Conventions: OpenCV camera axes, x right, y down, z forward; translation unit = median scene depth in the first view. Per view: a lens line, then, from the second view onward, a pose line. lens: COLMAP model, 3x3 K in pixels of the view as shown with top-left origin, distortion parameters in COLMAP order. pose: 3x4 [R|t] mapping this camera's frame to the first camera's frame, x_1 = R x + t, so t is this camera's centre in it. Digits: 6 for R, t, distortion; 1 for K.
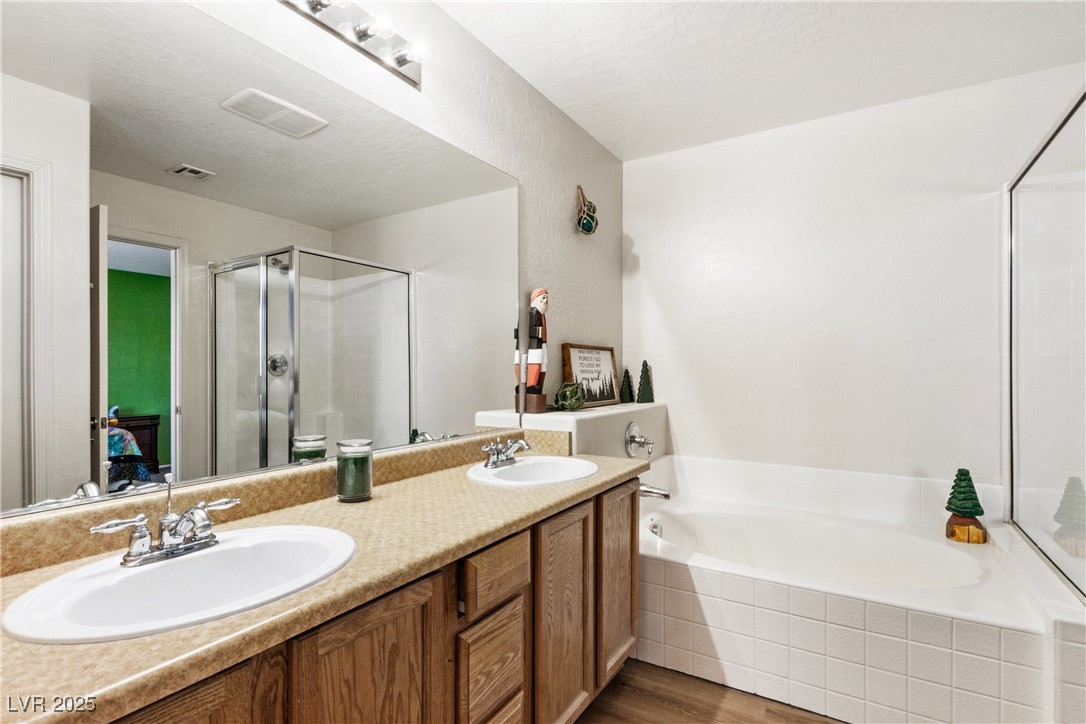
lens RADIAL K [[502.6, 0, 541.9], [0, 502.6, 371.0], [0, 0, 1]] dist [-0.000712, -0.000014]
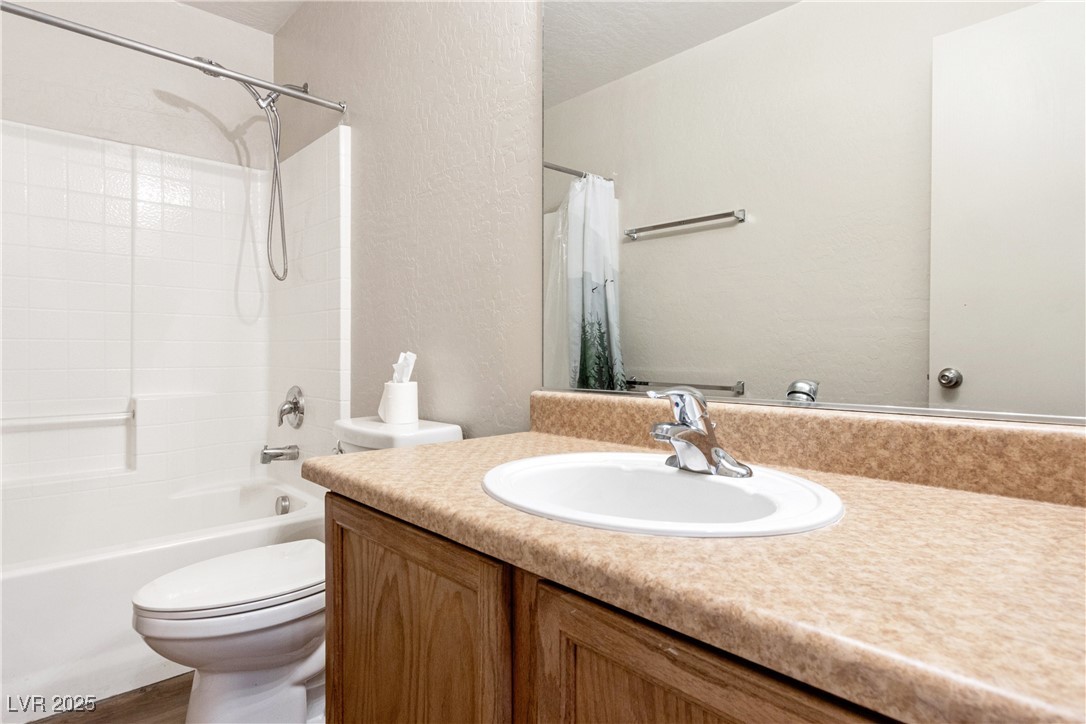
lens RADIAL K [[588.0, 0, 543.0], [0, 588.0, 362.0], [0, 0, 1]] dist [-0.000038, -0.000244]
pose [[-0.247427, 0.011496, -0.968838, 0.266297], [-0.003585, 0.999912, 0.012781, 0.133359], [0.968900, 0.006636, -0.247364, 0.879593]]
